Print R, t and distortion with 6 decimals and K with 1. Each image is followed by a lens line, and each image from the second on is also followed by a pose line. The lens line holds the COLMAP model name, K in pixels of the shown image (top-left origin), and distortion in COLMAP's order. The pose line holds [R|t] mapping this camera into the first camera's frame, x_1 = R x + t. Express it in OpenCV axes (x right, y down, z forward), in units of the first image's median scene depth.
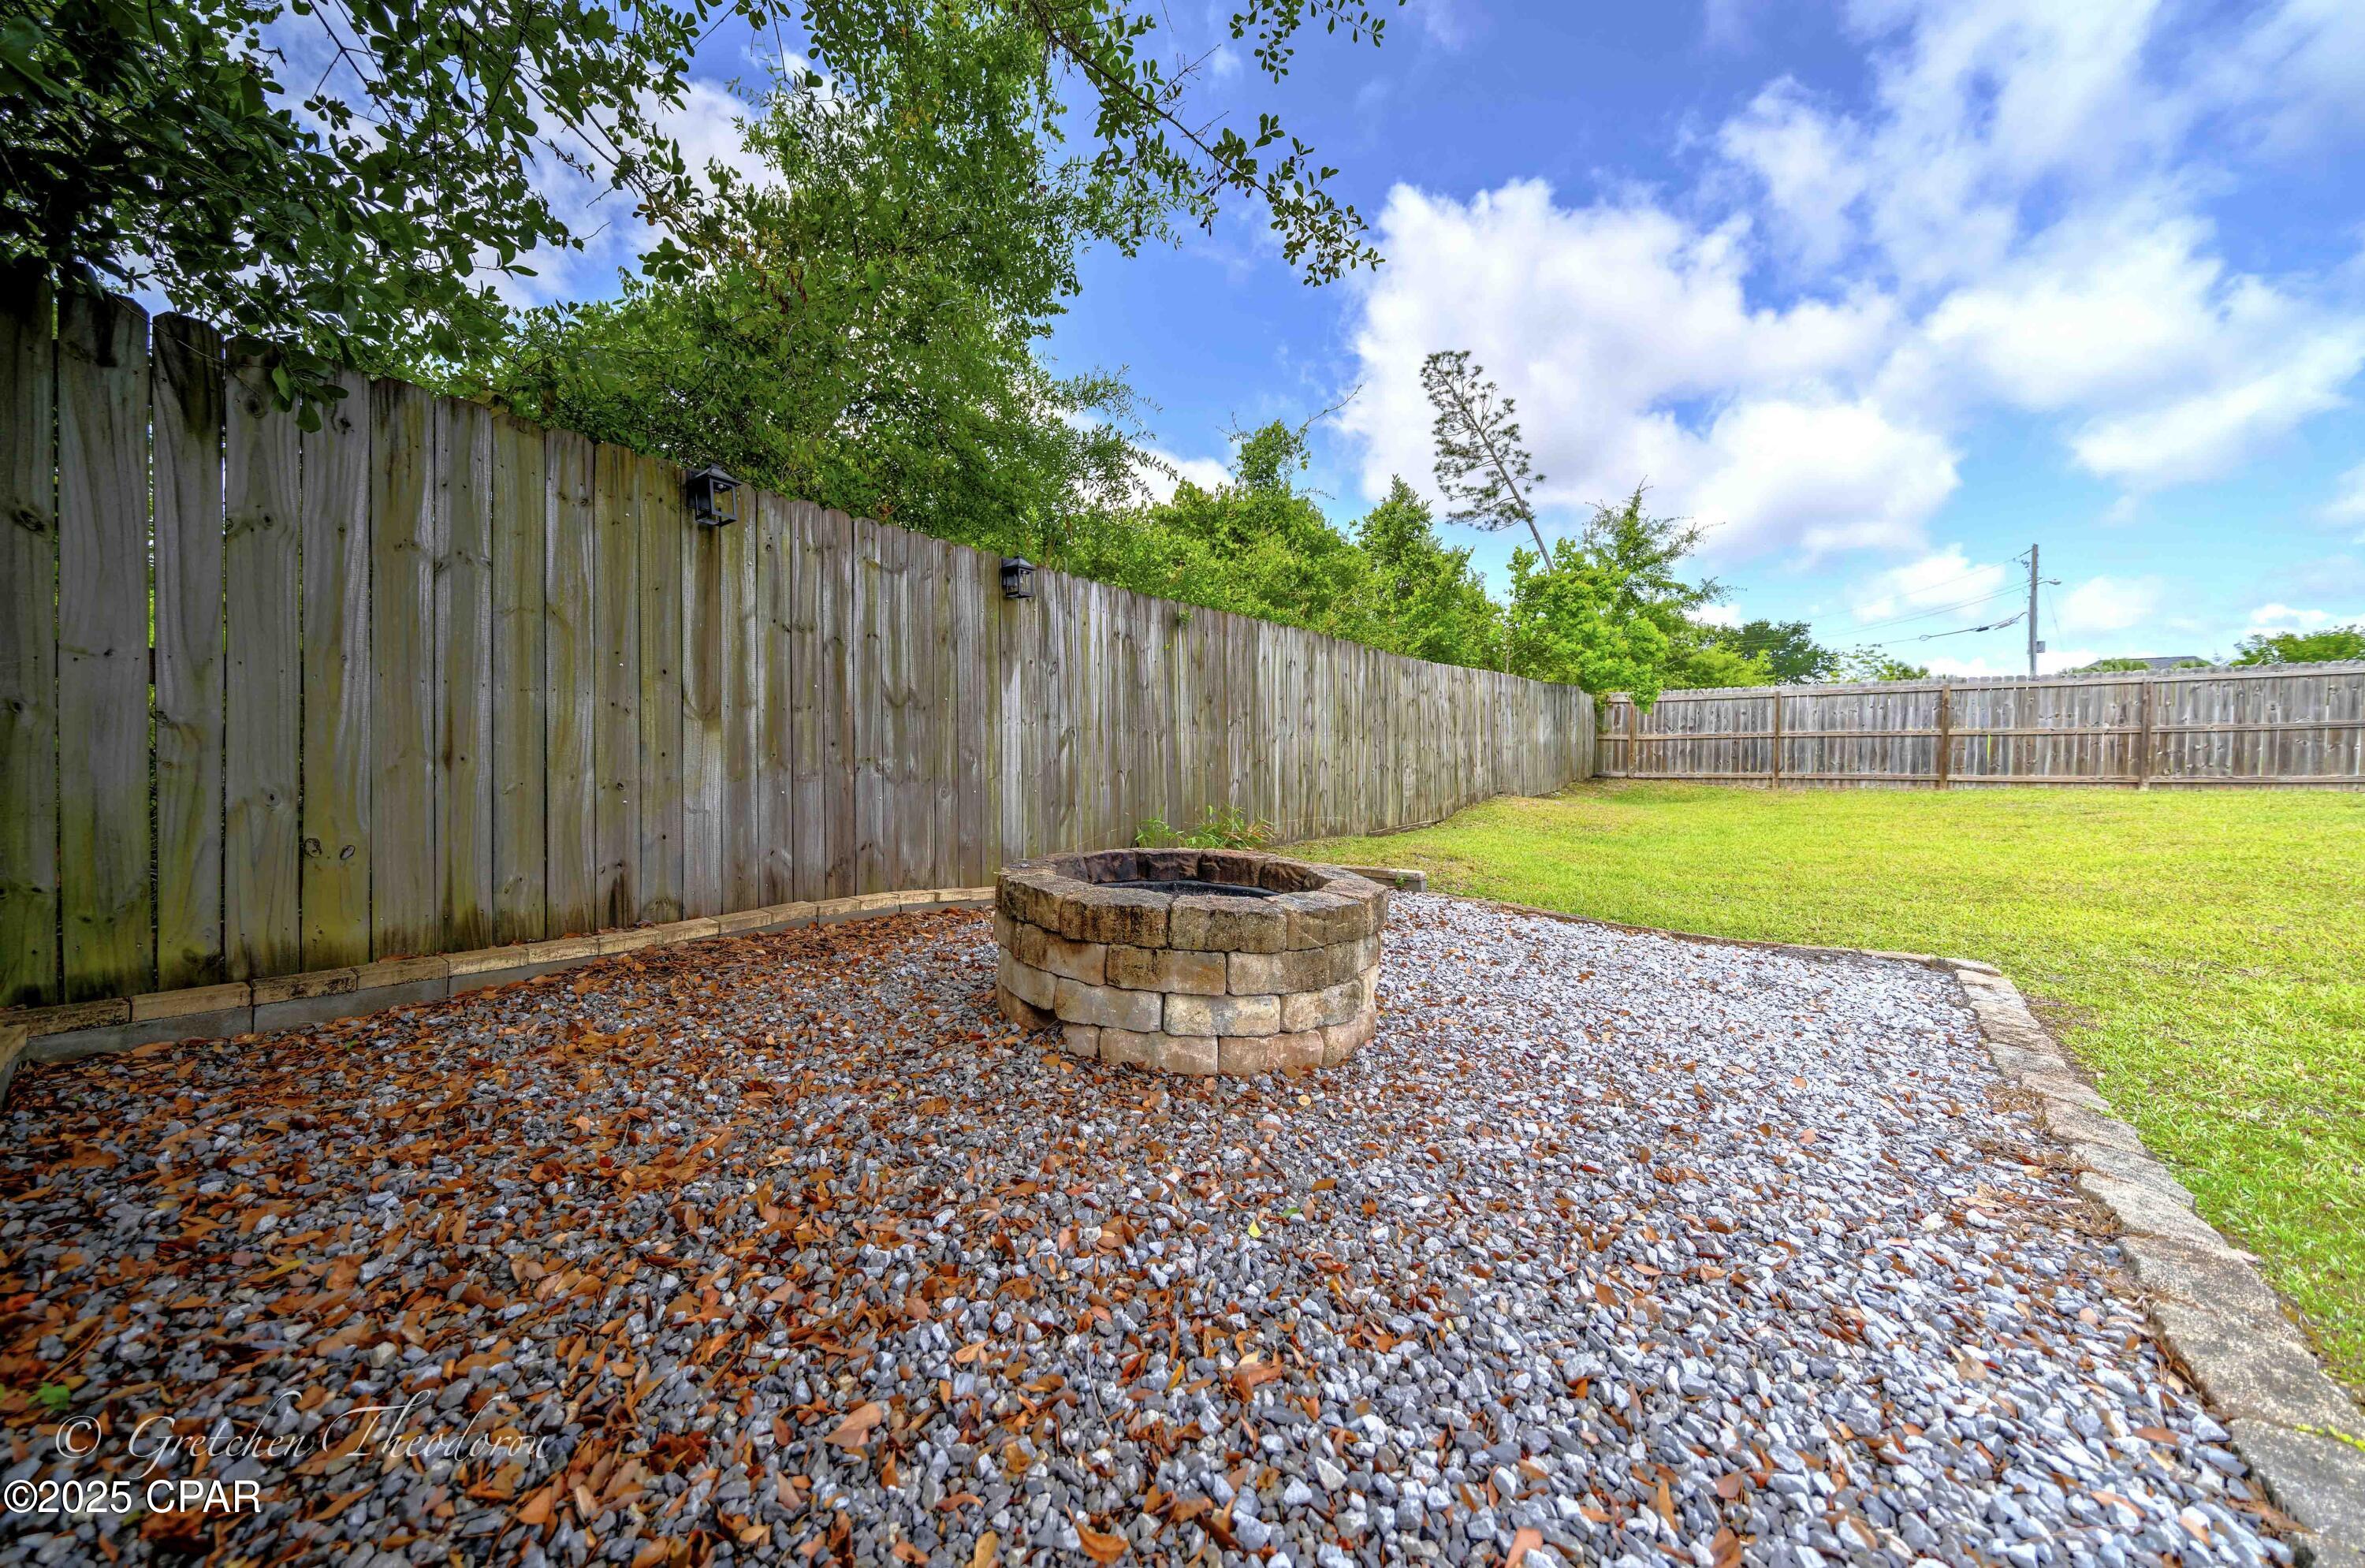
lens RADIAL K [[859.9, 0, 1183.0], [0, 859.9, 754.4], [0, 0, 1]] dist [-0.001829, -0.000242]
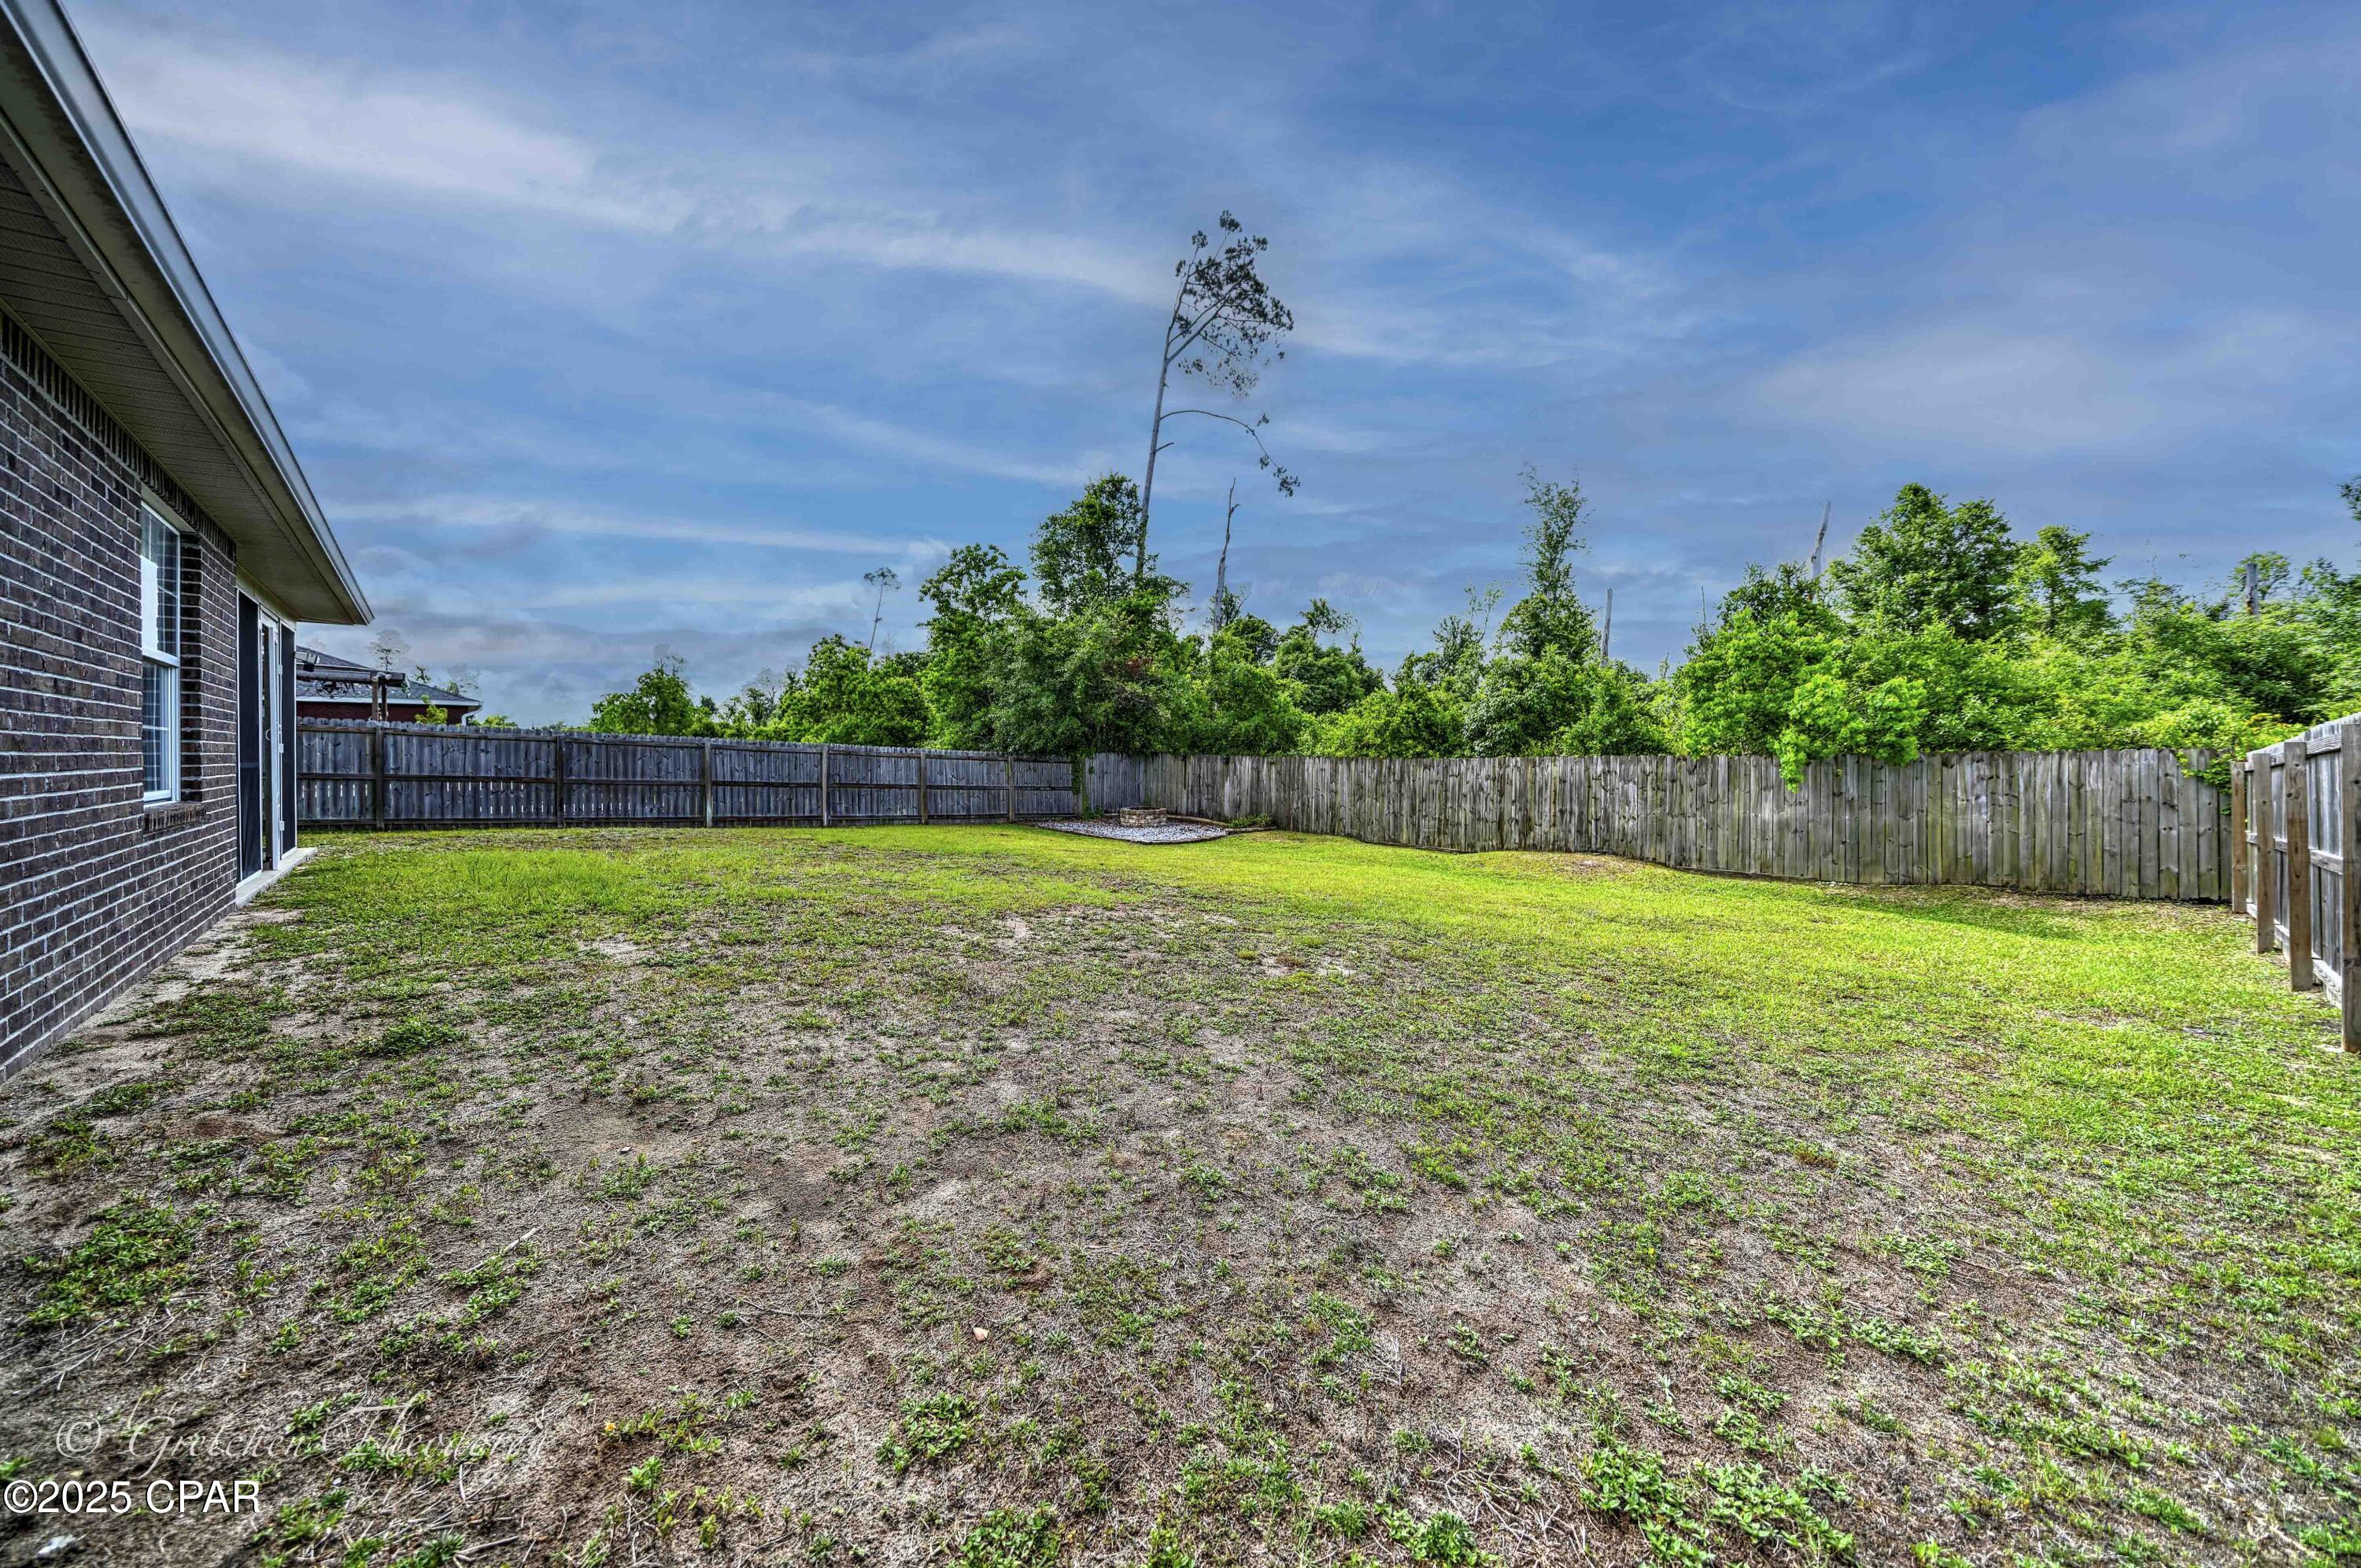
lens RADIAL K [[858.3, 0, 1181.0], [0, 858.3, 754.4], [0, 0, 1]] dist [-0.001829, -0.000242]
pose [[-0.211058, -0.014189, -0.977371, 3.116743], [-0.028057, 0.999571, -0.008452, -0.125932], [0.977071, 0.025639, -0.211366, 1.202940]]
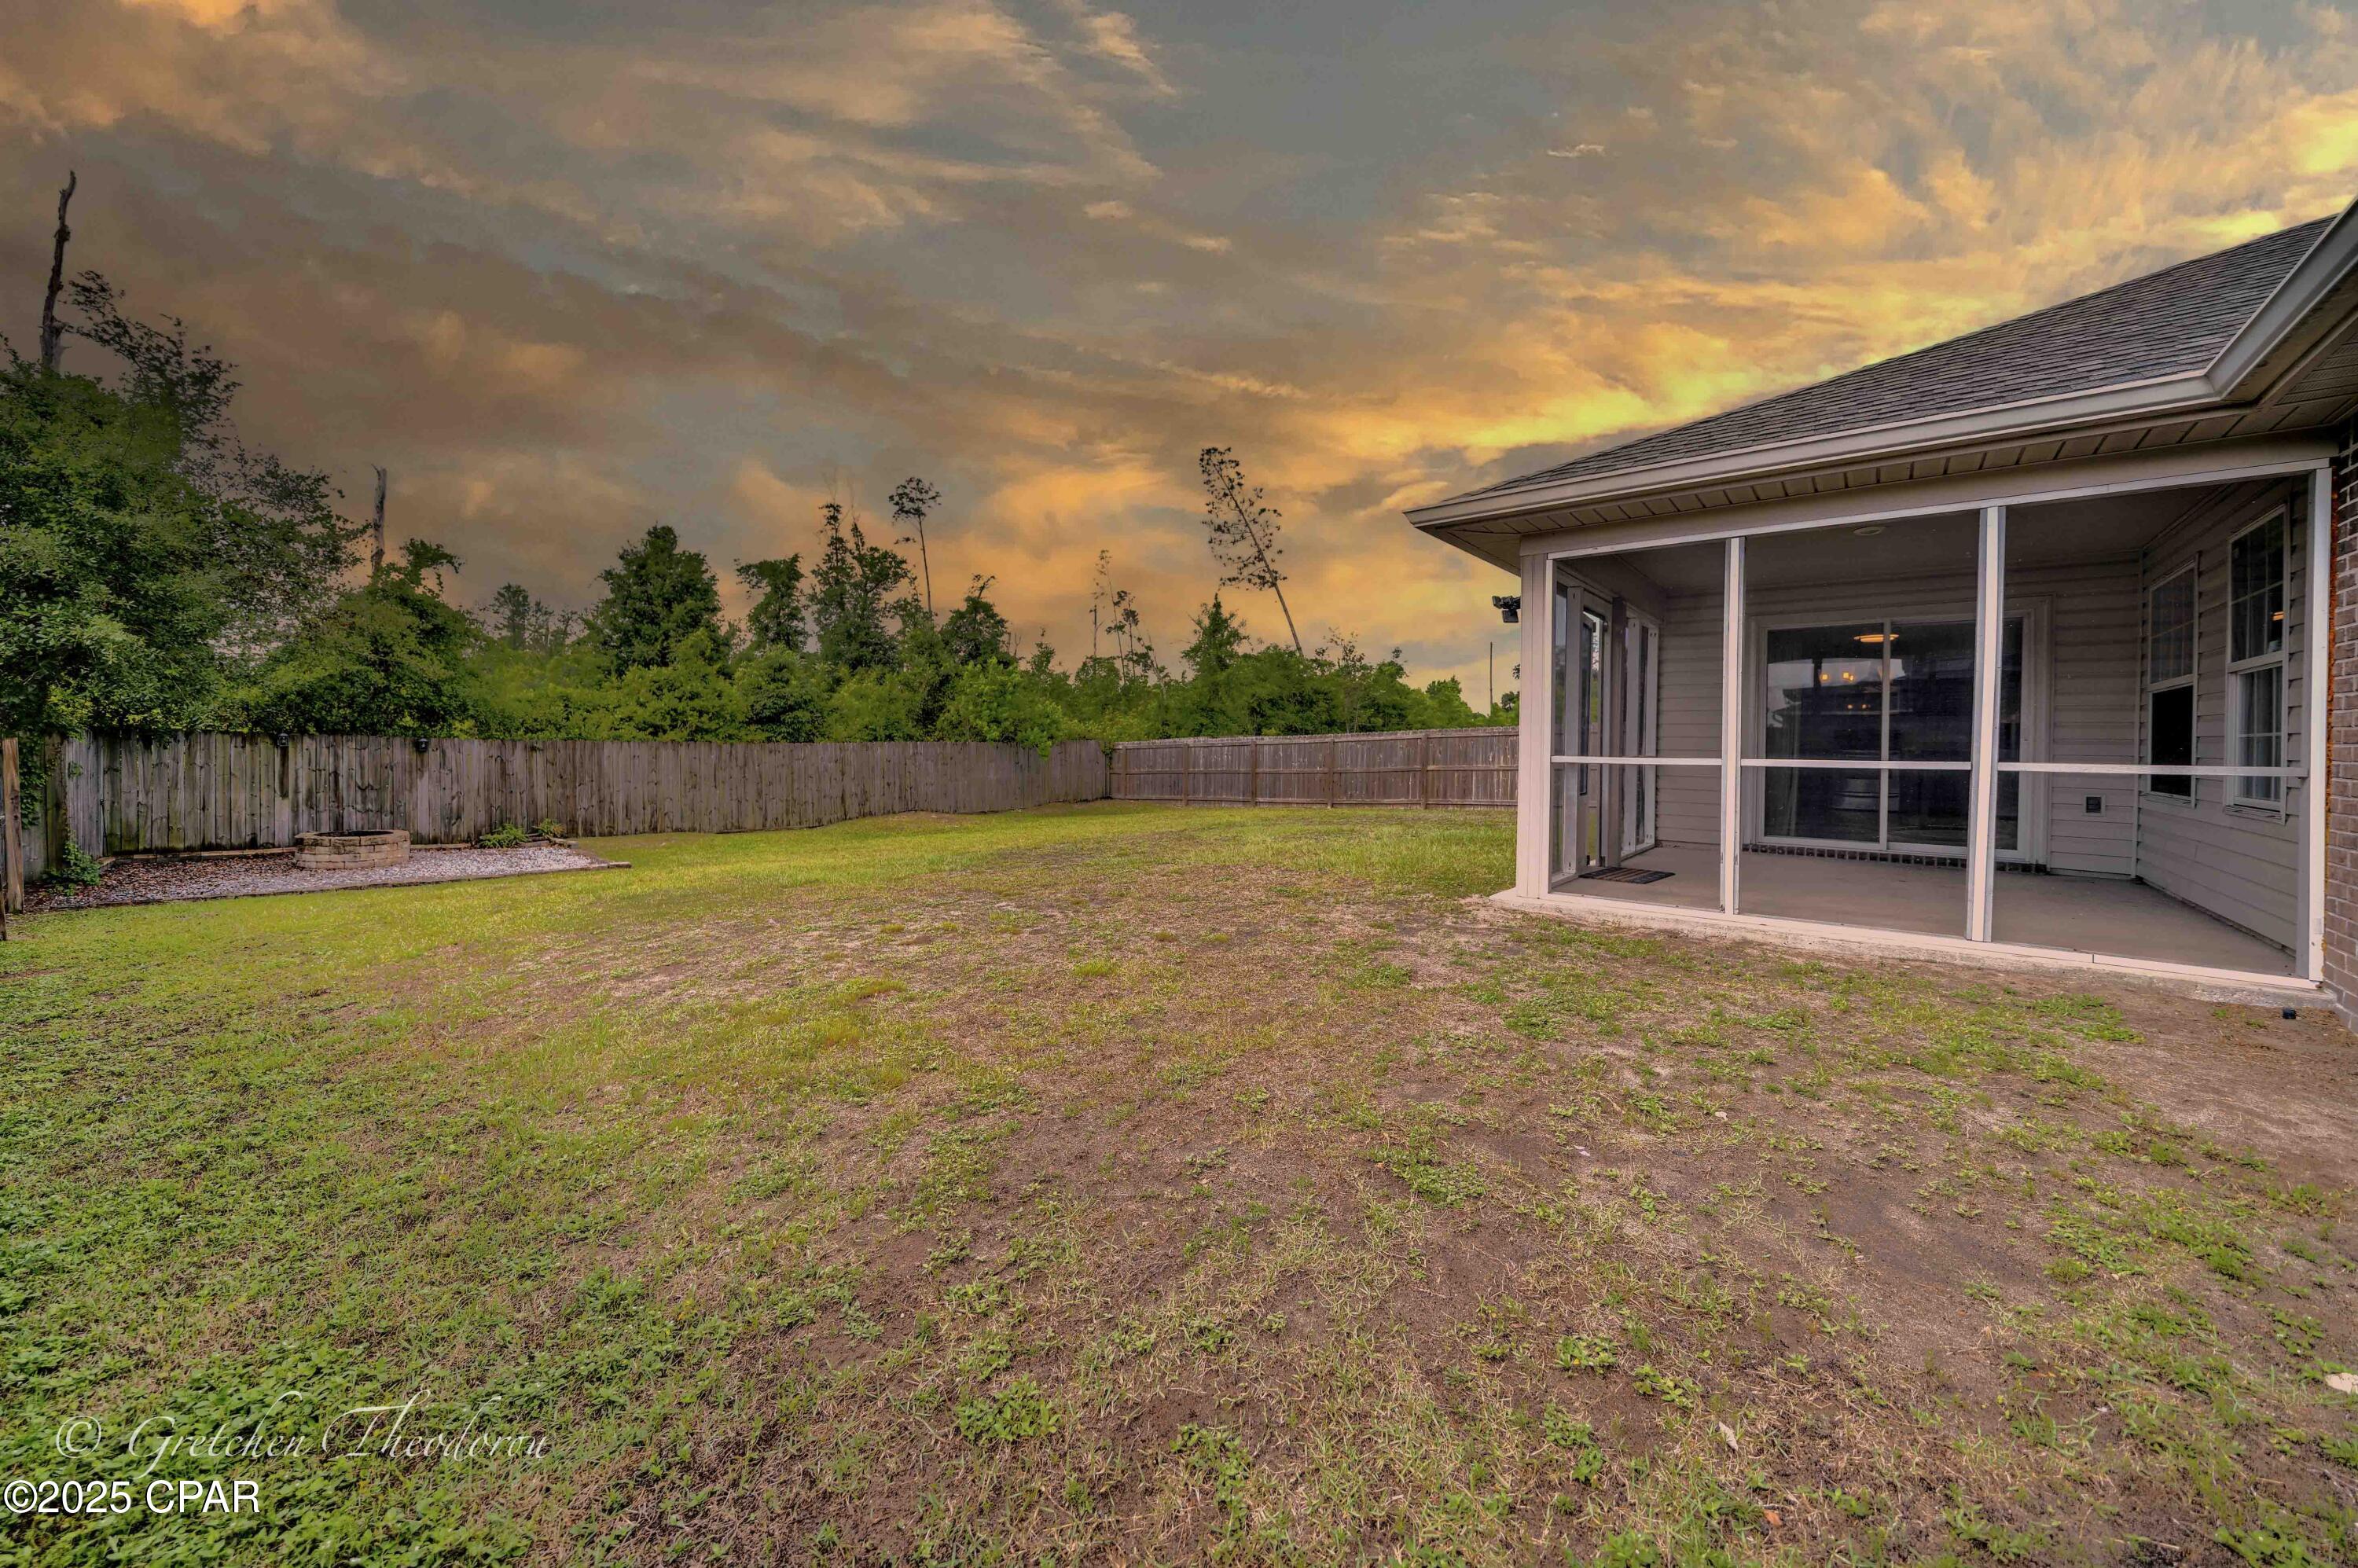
lens RADIAL K [[862.9, 0, 1181.1], [0, 862.9, 753.1], [0, 0, 1]] dist [0.001457, 0.000352]
pose [[0.998936, -0.003731, -0.045973, 1.800083], [0.003102, 0.999901, -0.013744, -0.084310], [0.046020, 0.013587, 0.998848, -1.329940]]
